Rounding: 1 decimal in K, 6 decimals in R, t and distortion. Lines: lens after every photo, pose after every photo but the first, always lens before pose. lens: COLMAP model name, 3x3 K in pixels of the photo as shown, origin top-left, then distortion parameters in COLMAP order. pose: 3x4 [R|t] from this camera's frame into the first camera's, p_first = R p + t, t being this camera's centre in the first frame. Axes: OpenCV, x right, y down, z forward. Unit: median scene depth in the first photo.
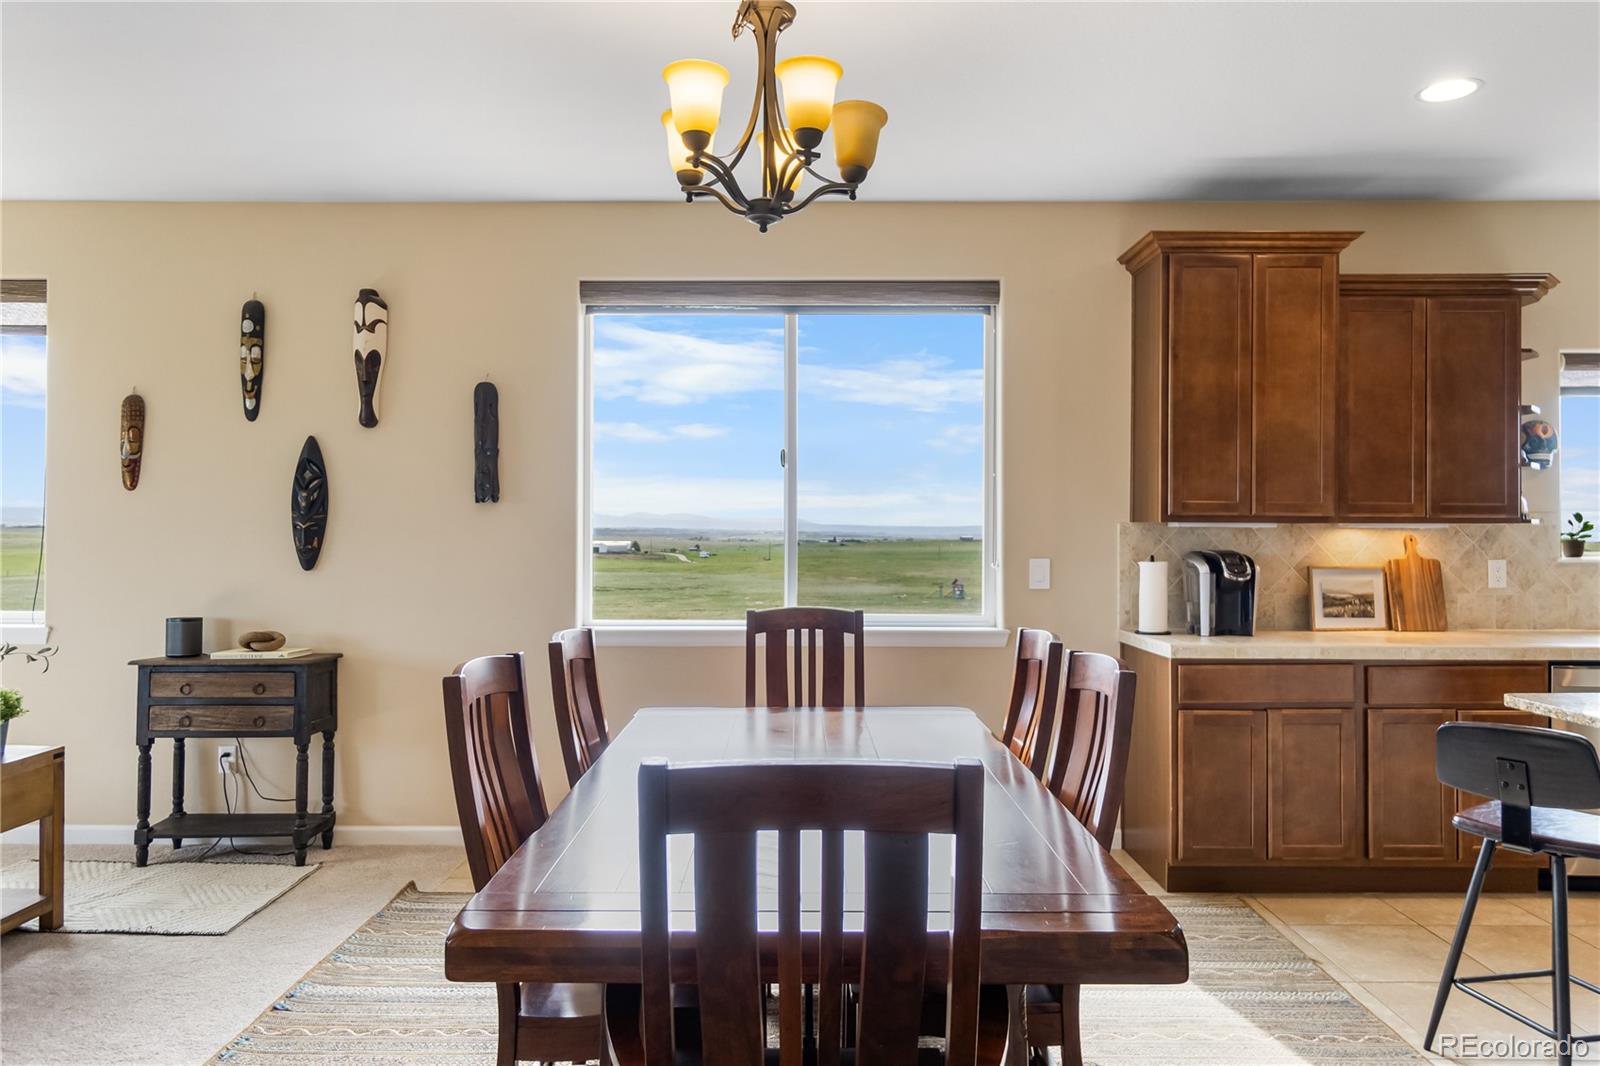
lens RADIAL K [[1024.8, 0, 744.0], [0, 1024.8, 529.5], [0, 0, 1]] dist [0.002808, -0.010672]
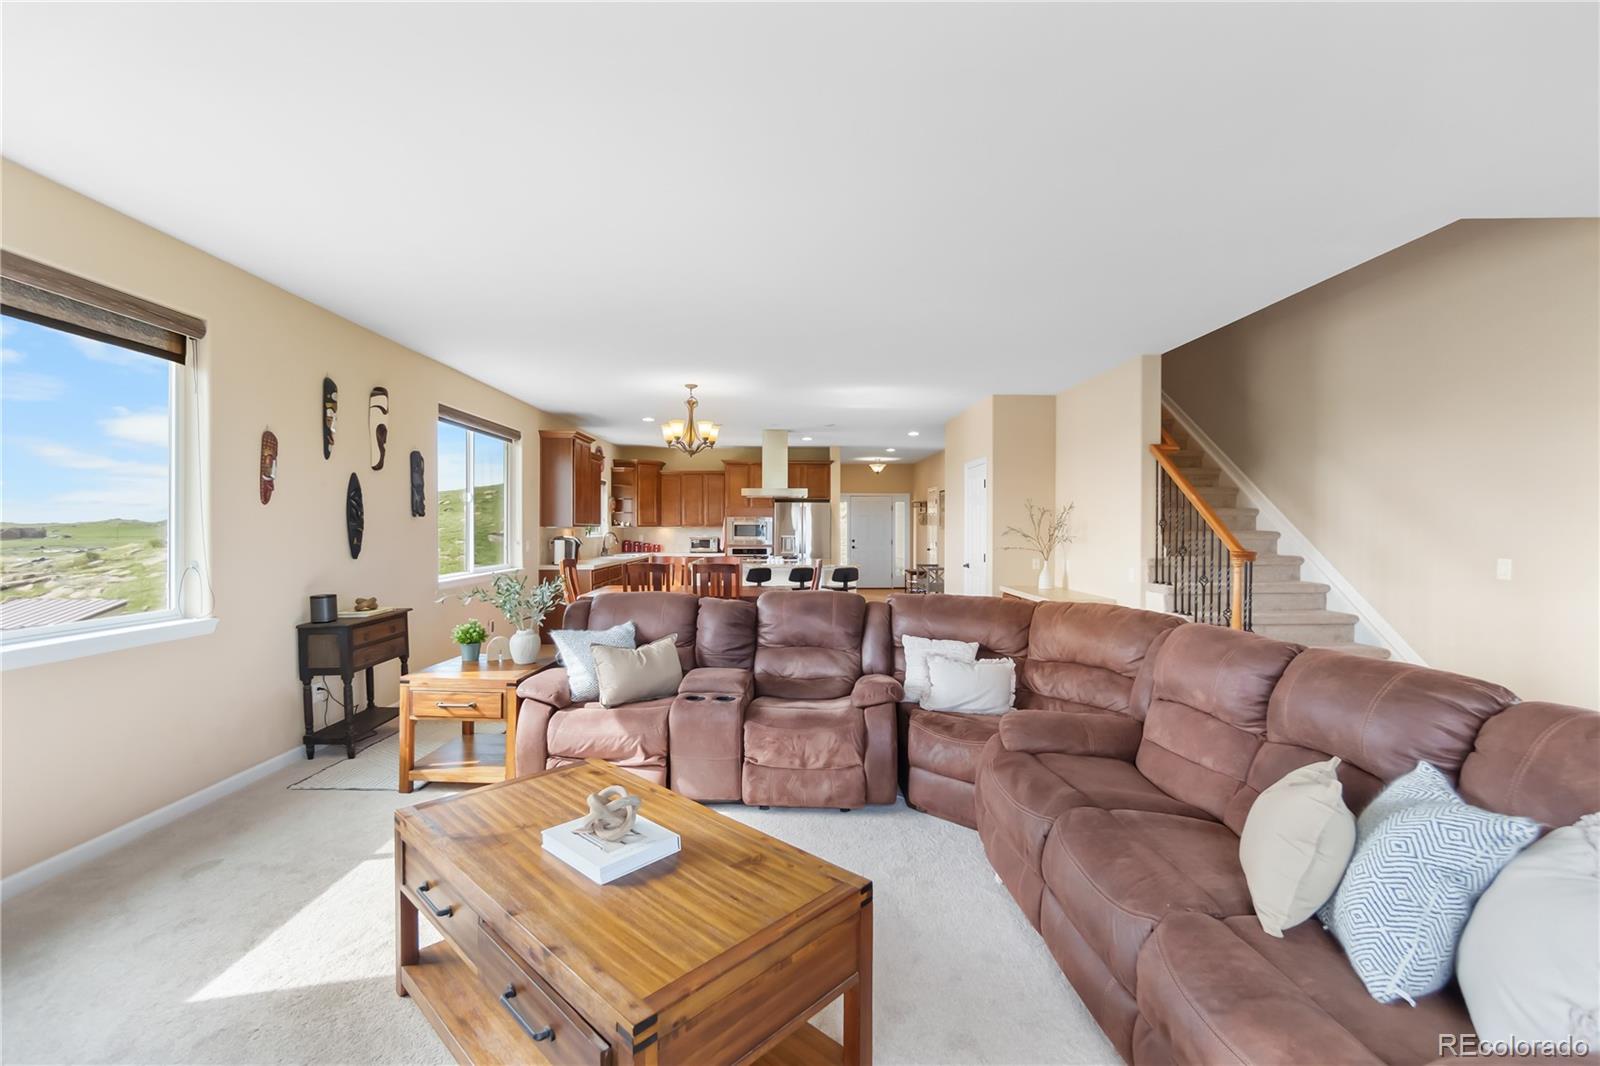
lens RADIAL K [[686.6, 0, 792.1], [0, 686.6, 525.3], [0, 0, 1]] dist [-0.004147, -0.000308]
pose [[-0.017059, -0.000204, 0.999854, -1.510893], [-0.007978, 0.999968, 0.000067, -0.016675], [-0.999823, -0.007975, -0.017060, 0.358439]]
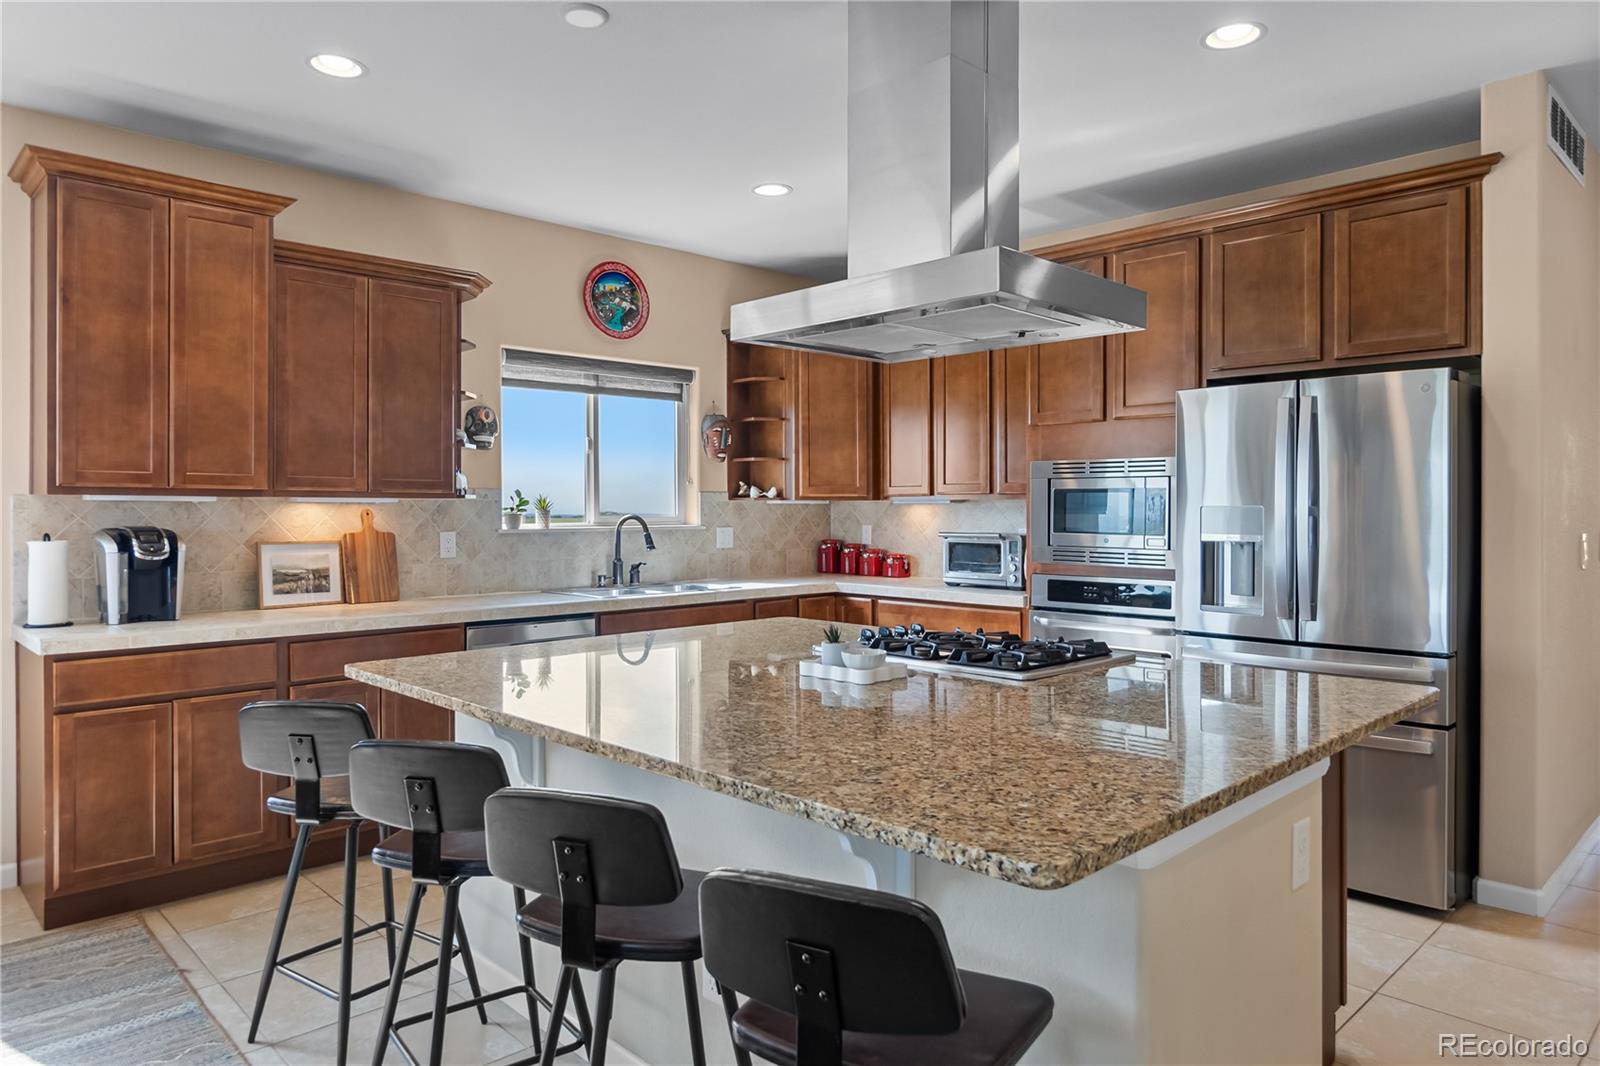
lens RADIAL K [[1024.8, 0, 782.9], [0, 1024.8, 515.8], [0, 0, 1]] dist [0.002808, -0.010672]
pose [[0.711302, -0.005491, 0.702865, 0.229326], [-0.003746, 0.999926, 0.011603, -0.001403], [-0.702877, -0.010886, 0.711228, -0.024318]]
